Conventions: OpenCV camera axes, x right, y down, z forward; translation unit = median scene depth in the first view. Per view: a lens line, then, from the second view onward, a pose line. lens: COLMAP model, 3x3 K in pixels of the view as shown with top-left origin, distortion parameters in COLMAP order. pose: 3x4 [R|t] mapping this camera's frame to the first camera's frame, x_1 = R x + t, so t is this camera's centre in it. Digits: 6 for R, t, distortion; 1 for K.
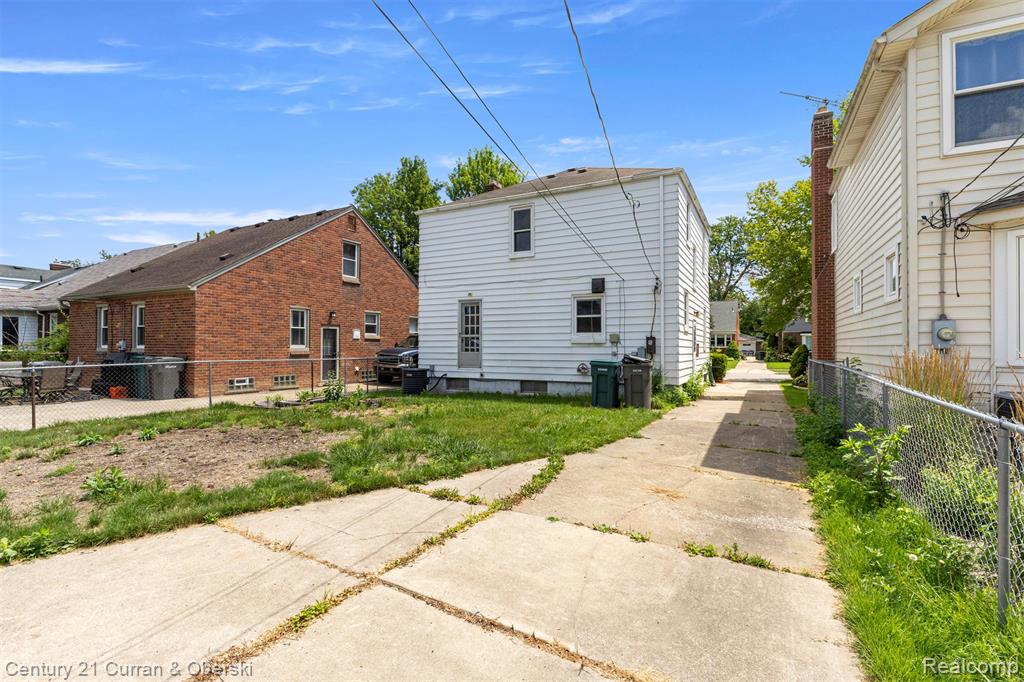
lens RADIAL K [[474.6, 0, 512.5], [0, 474.6, 340.3], [0, 0, 1]] dist [-0.000058, -0.001162]
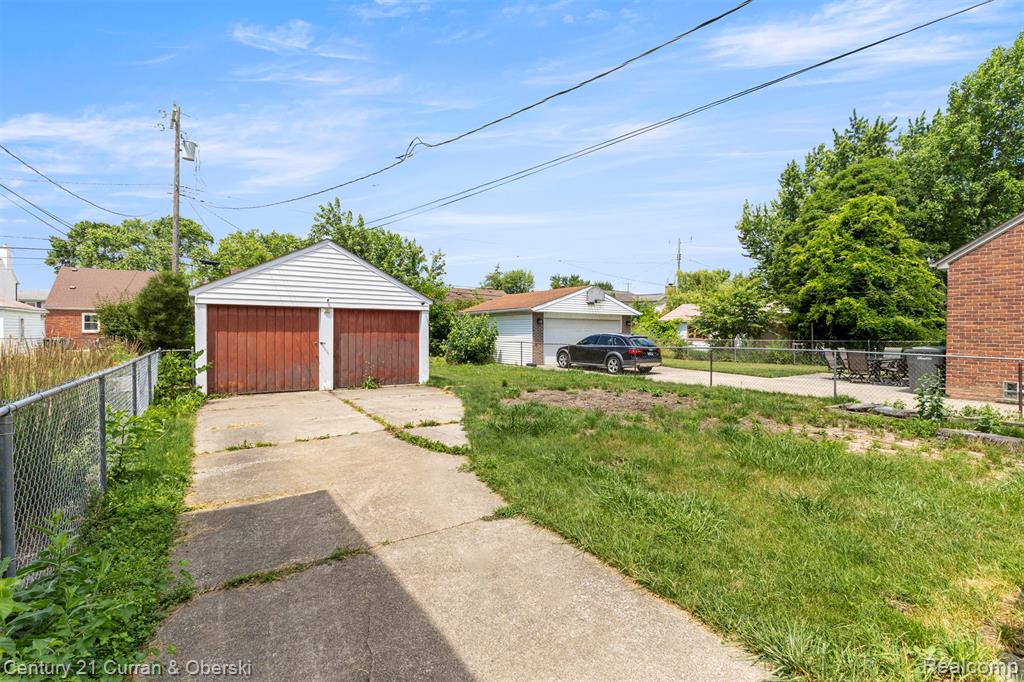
lens RADIAL K [[474.6, 0, 510.2], [0, 474.6, 334.5], [0, 0, 1]] dist [-0.000058, -0.001162]
pose [[-0.465701, 0.006526, -0.884918, 1.585678], [0.004442, 0.999977, 0.005037, 0.011138], [0.884931, -0.001585, -0.465719, 2.733615]]
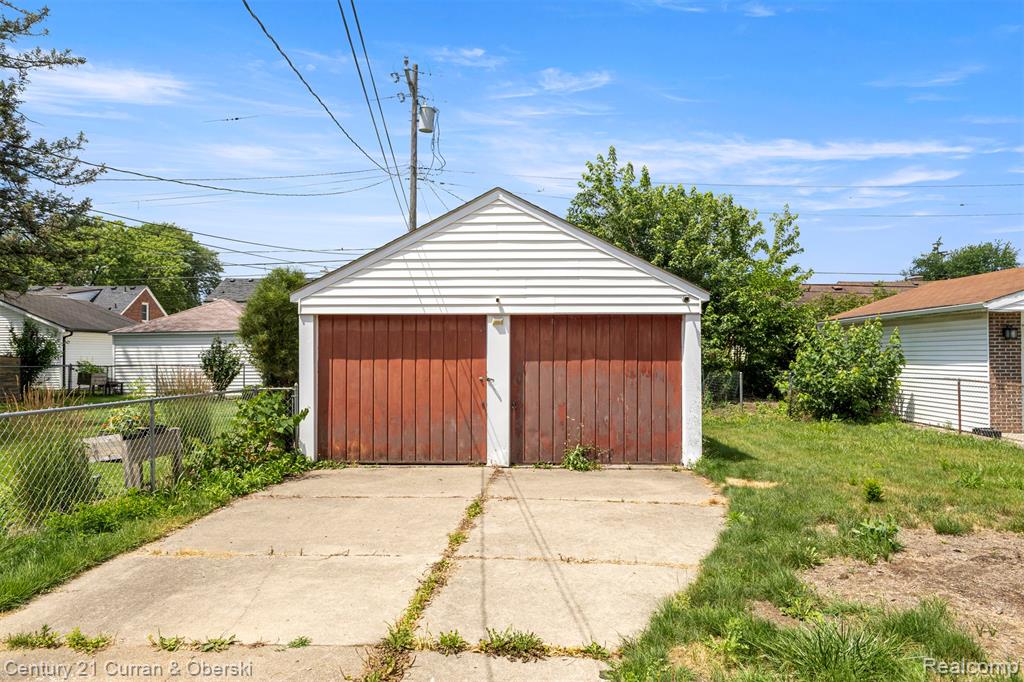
lens RADIAL K [[642.9, 0, 518.5], [0, 642.9, 346.2], [0, 0, 1]] dist [0.000314, -0.002443]
pose [[-0.892365, -0.002583, -0.451307, 0.253154], [0.006192, 0.999819, -0.017966, -0.001057], [0.451272, -0.018827, -0.892188, 2.256925]]
